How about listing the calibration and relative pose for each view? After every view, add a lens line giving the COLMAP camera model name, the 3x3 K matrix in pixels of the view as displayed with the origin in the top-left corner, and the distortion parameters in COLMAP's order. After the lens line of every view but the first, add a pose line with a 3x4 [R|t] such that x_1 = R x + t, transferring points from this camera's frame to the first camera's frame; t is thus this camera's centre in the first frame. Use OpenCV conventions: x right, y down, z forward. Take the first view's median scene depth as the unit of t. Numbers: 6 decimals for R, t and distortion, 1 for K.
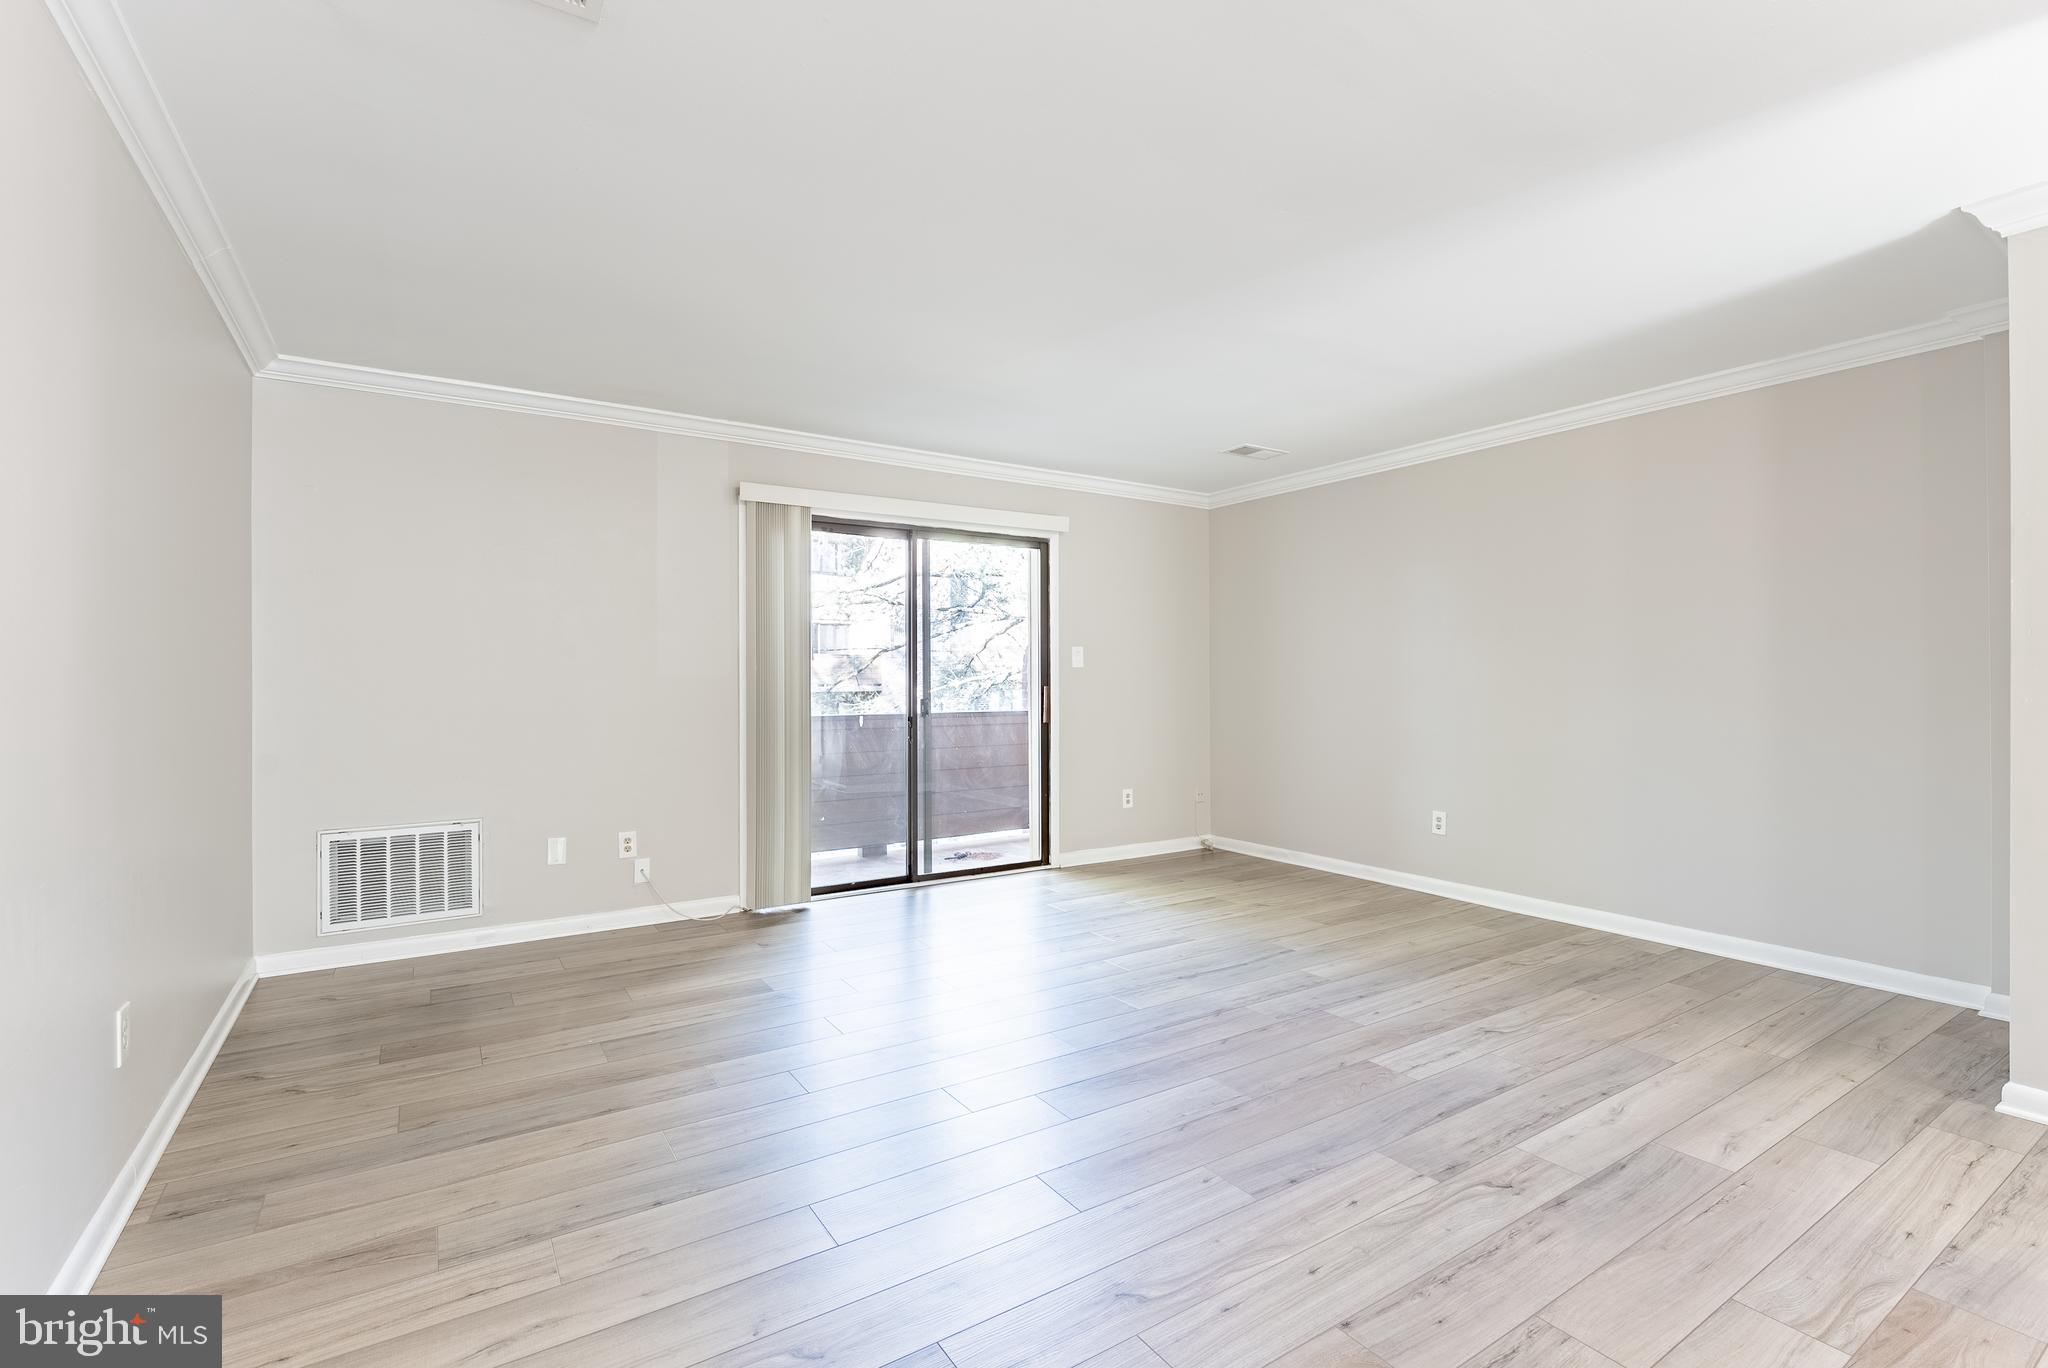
lens RADIAL K [[931.1, 0, 1024.9], [0, 931.1, 687.9], [0, 0, 1]] dist [-0.002058, -0.000351]
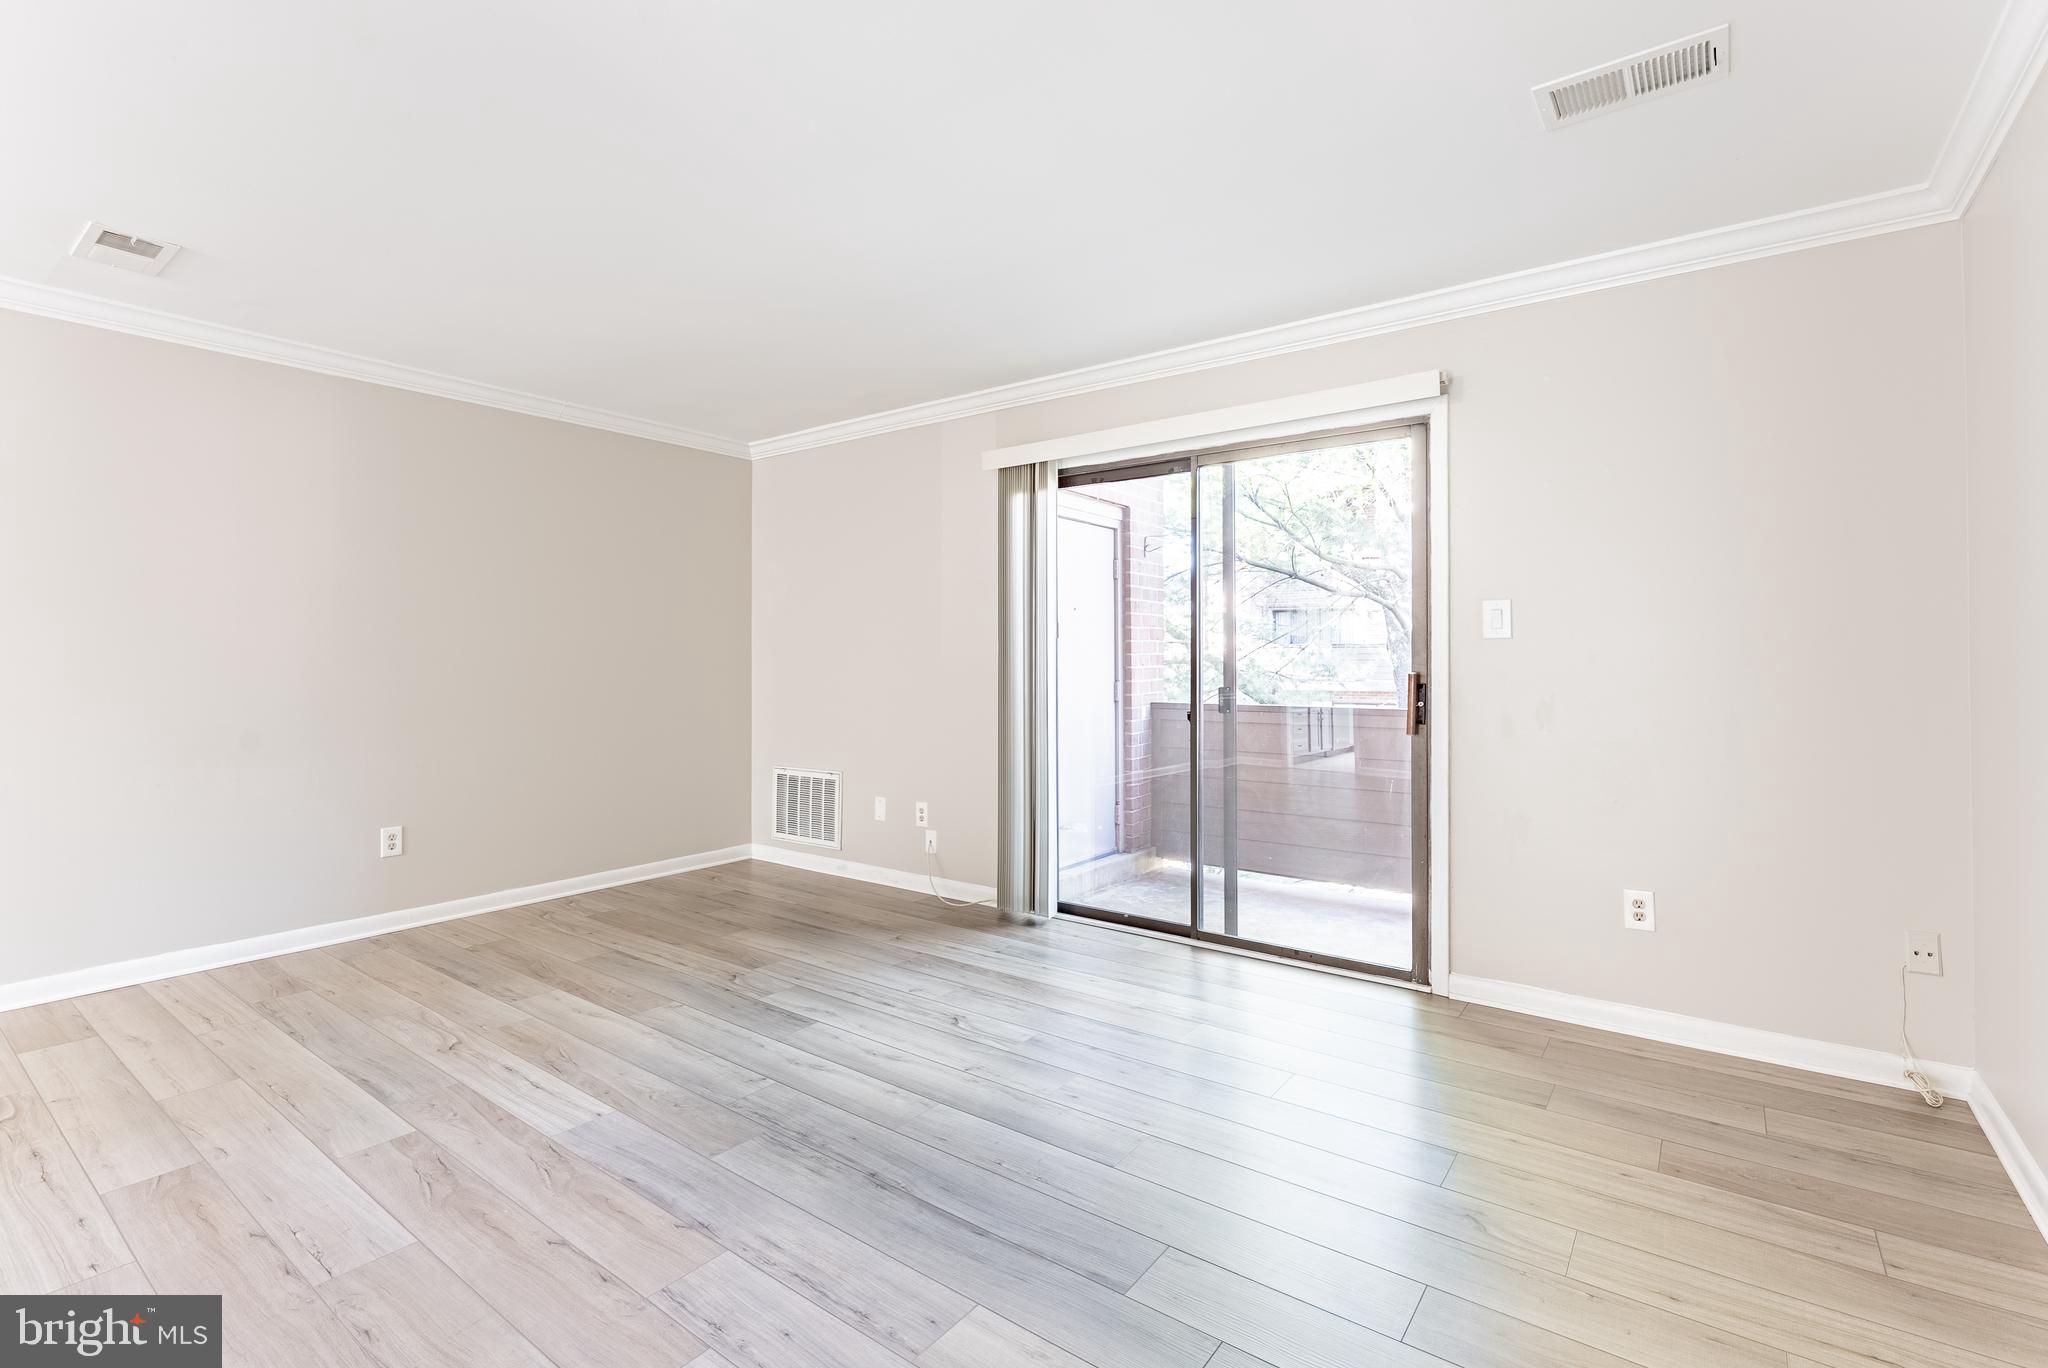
lens RADIAL K [[931.1, 0, 1022.4], [0, 931.1, 665.1], [0, 0, 1]] dist [-0.002058, -0.000351]
pose [[0.338219, 0.005163, -0.941053, 0.678118], [-0.006920, 0.999972, 0.003000, -0.008894], [0.941042, 0.005497, 0.338245, 0.810829]]
